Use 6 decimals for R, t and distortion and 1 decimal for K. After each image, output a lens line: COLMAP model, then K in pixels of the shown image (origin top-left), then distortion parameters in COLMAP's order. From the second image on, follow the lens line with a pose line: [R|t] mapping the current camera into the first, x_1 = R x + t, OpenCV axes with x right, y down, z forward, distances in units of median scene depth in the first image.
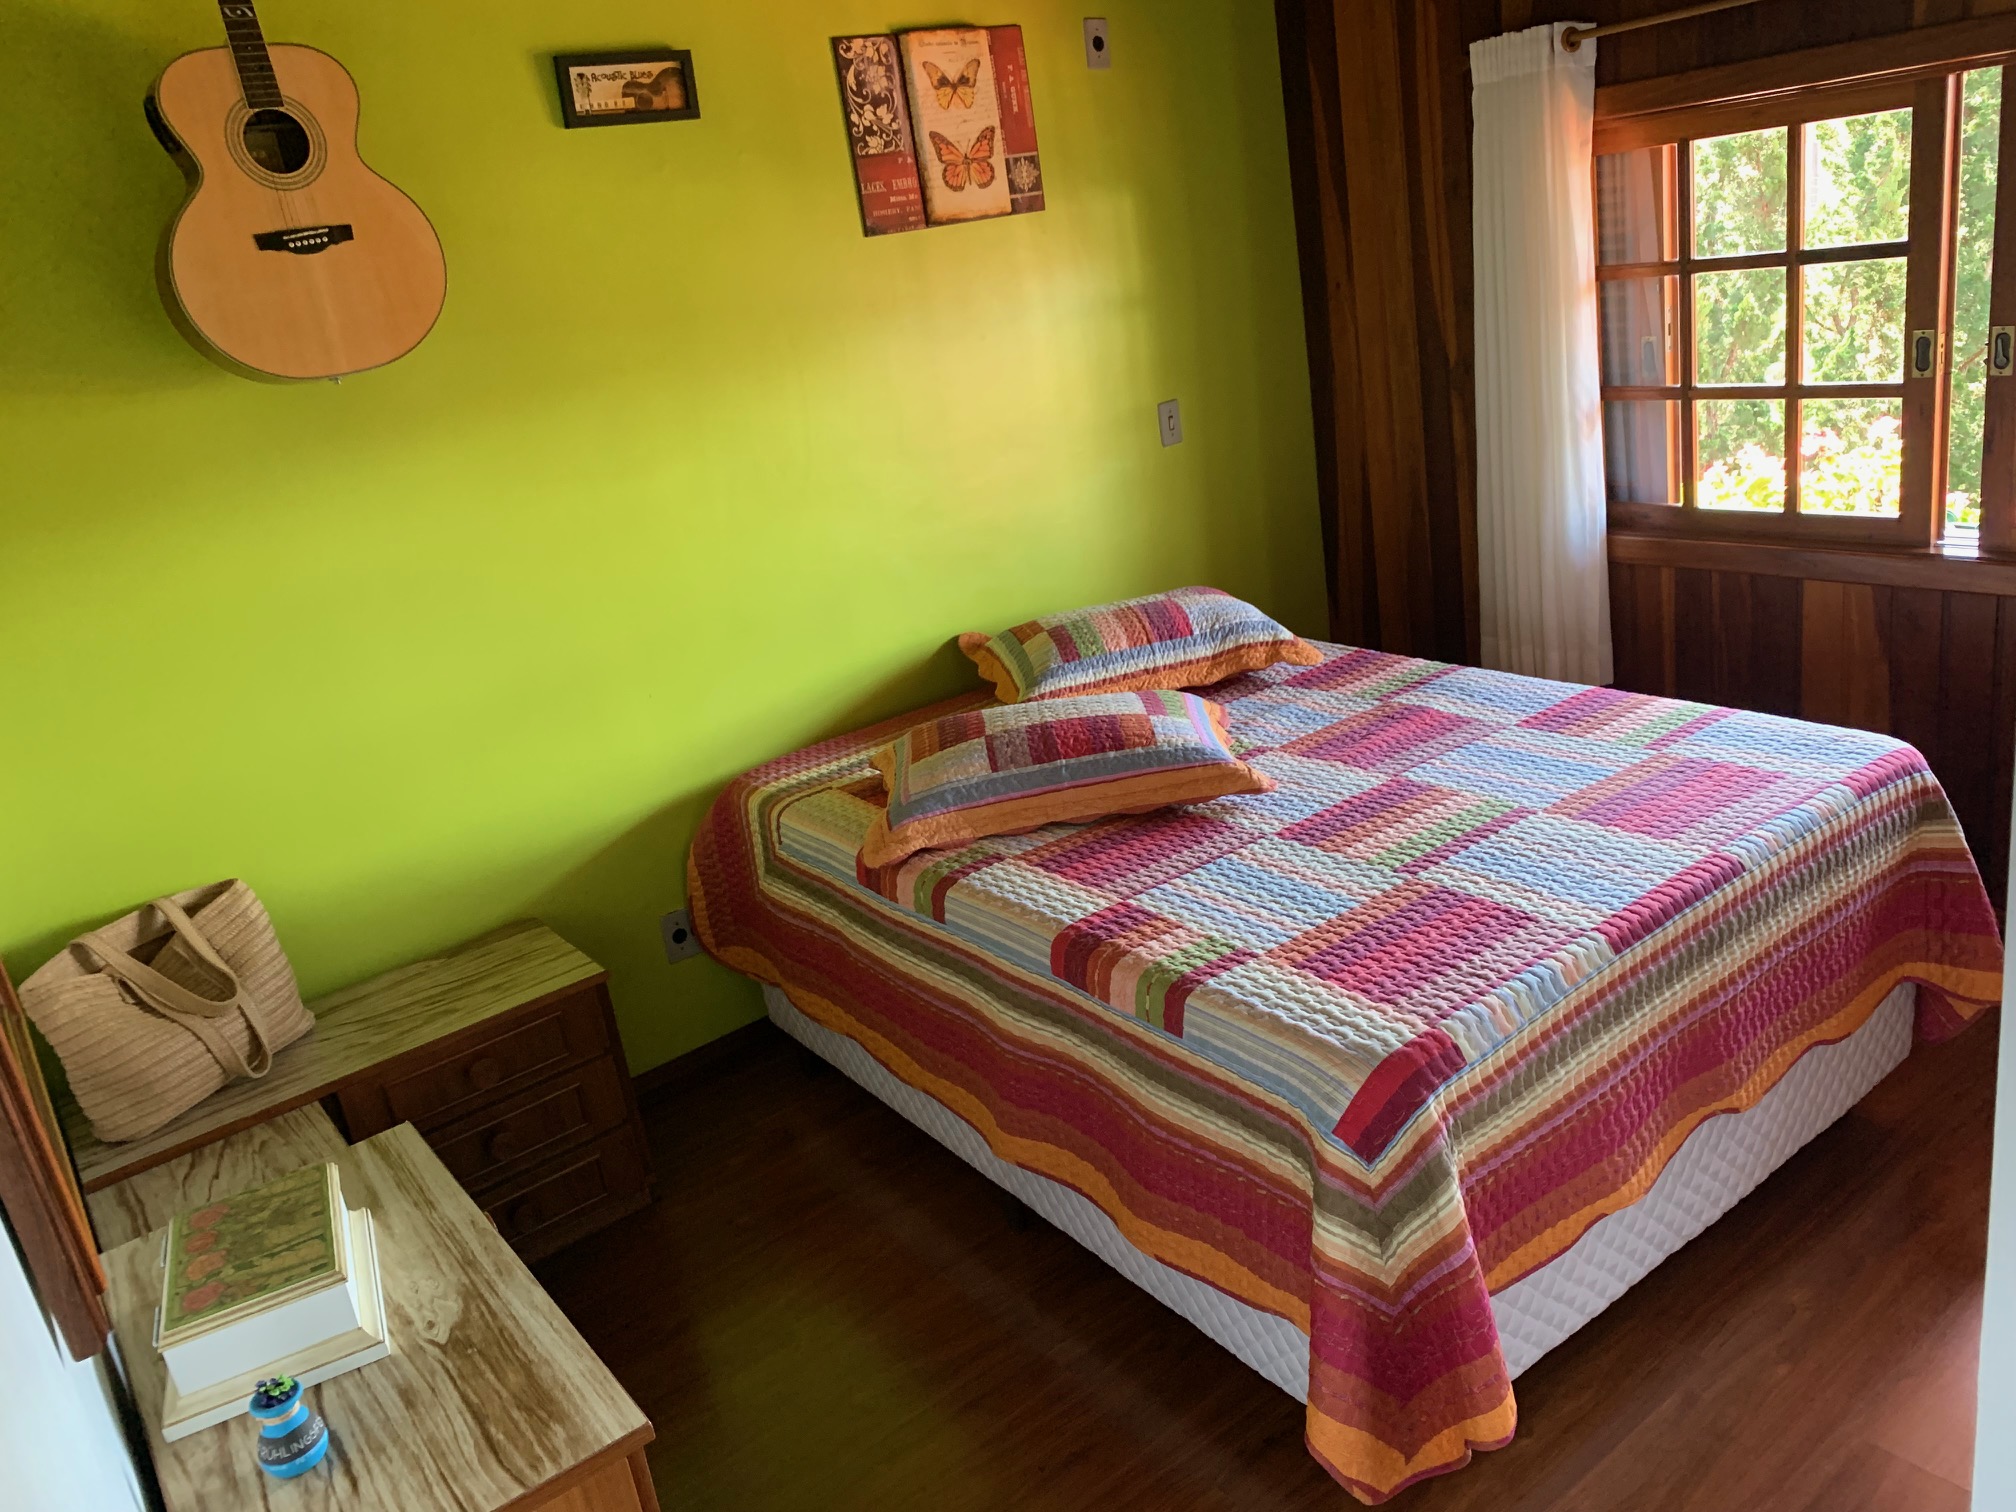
lens RADIAL K [[1535.0, 0, 1008.4], [0, 1535.0, 767.4], [0, 0, 1]] dist [0.029716, -0.057763]
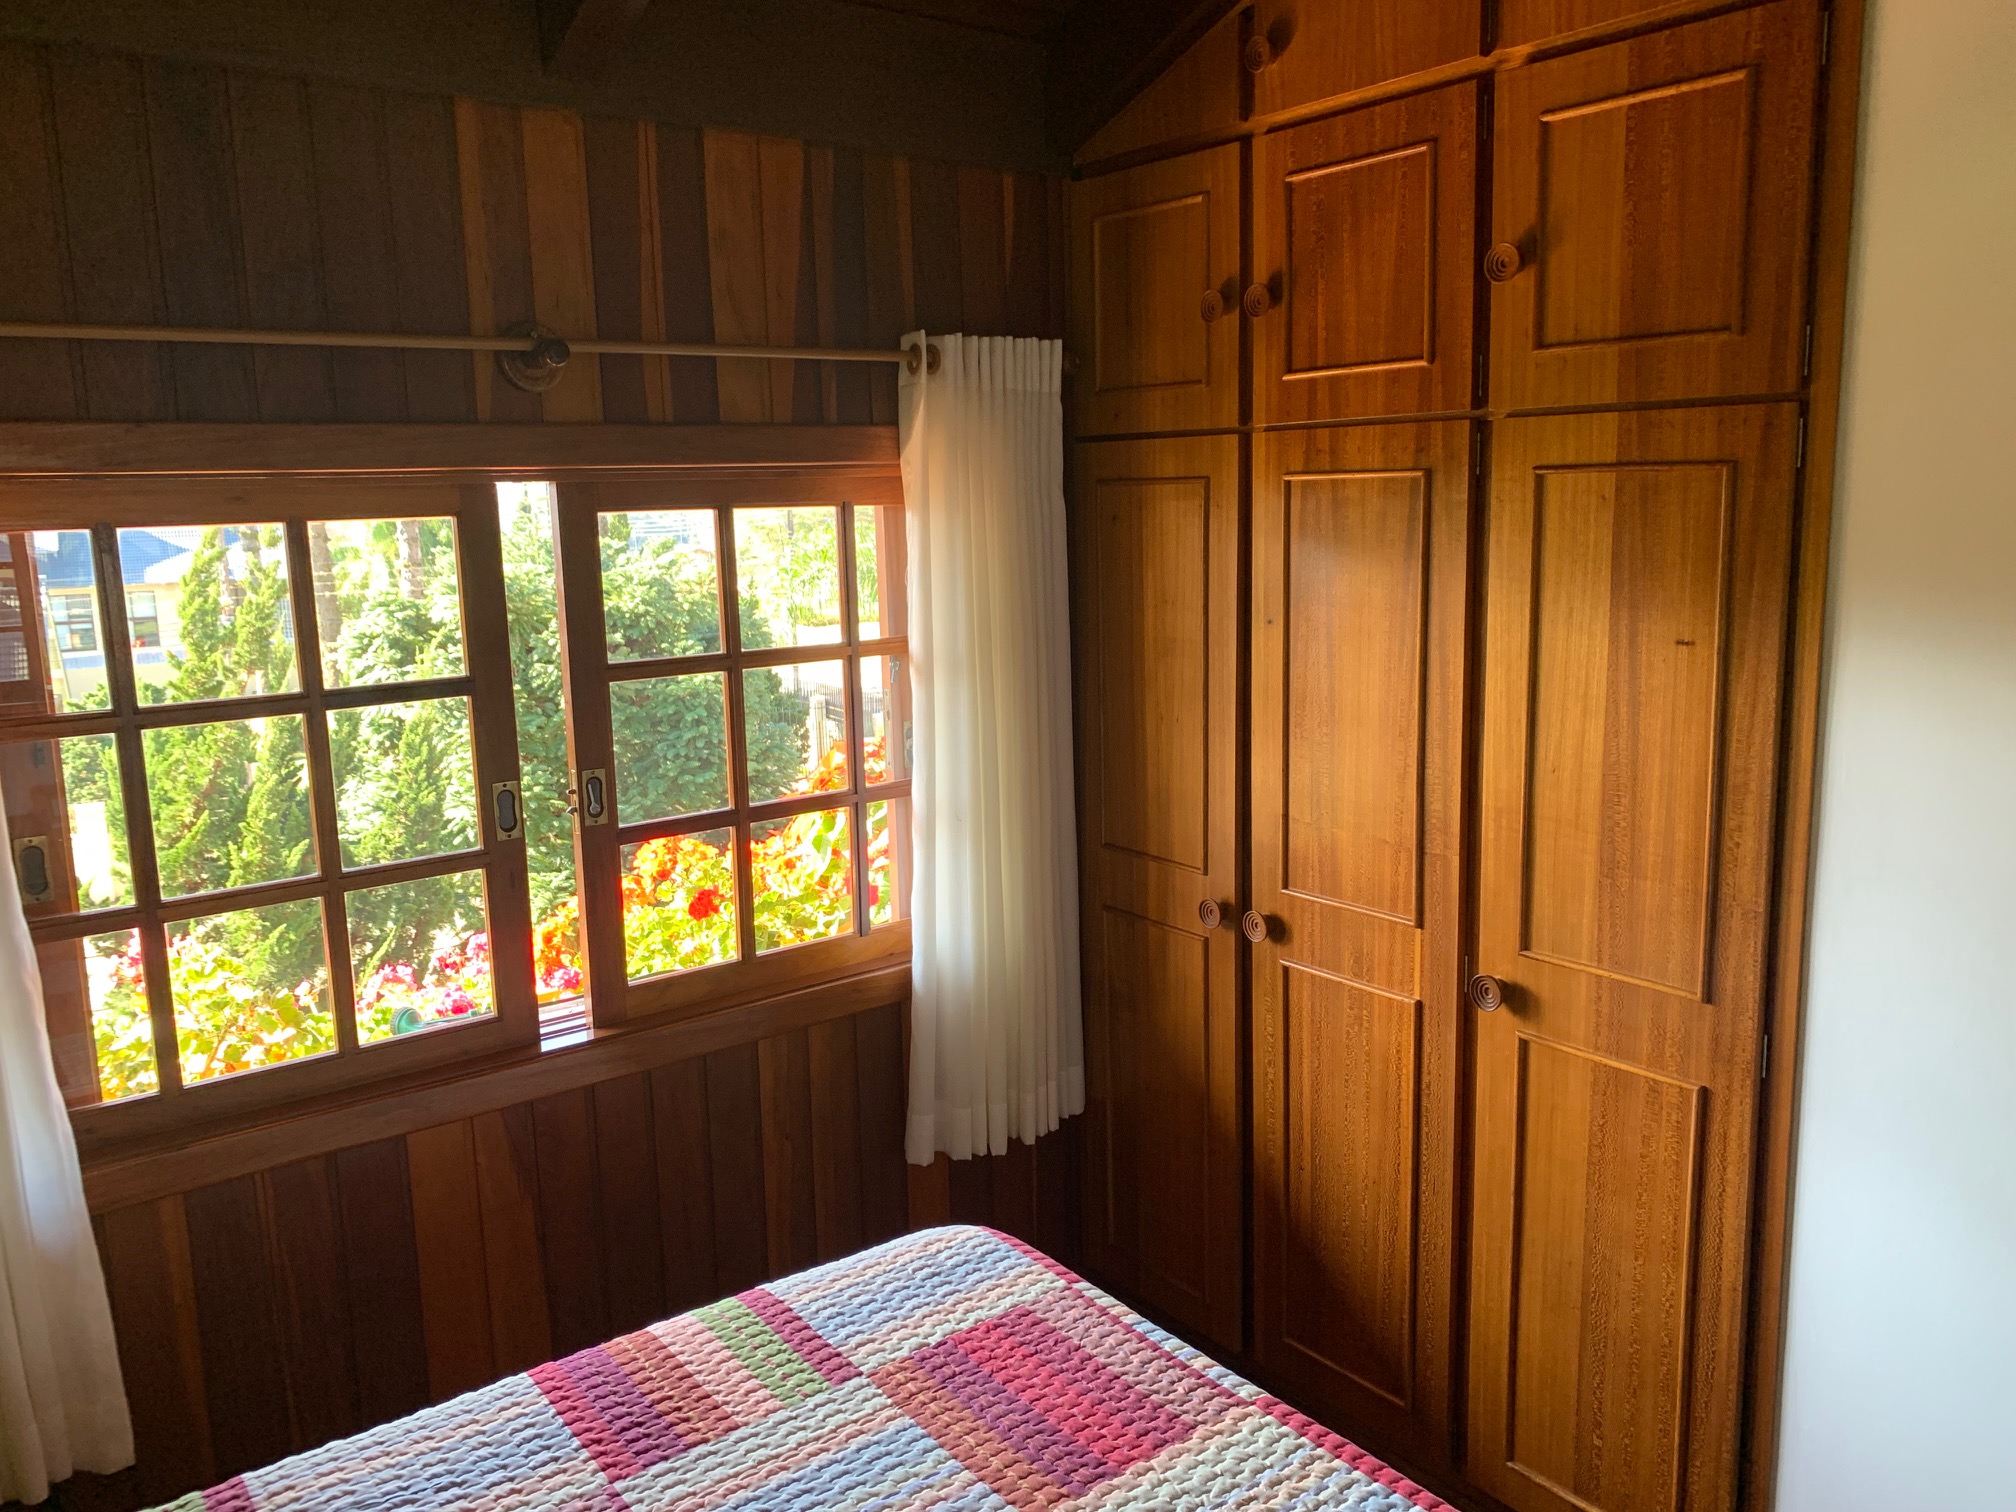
lens RADIAL K [[1535.0, 0, 1014.9], [0, 1535.0, 739.1], [0, 0, 1]] dist [0.029716, -0.057763]
pose [[-0.027714, -0.001919, 0.999614, -0.210945], [0.346291, 0.938058, 0.011402, -0.221398], [-0.937718, 0.346473, -0.025333, 0.759089]]
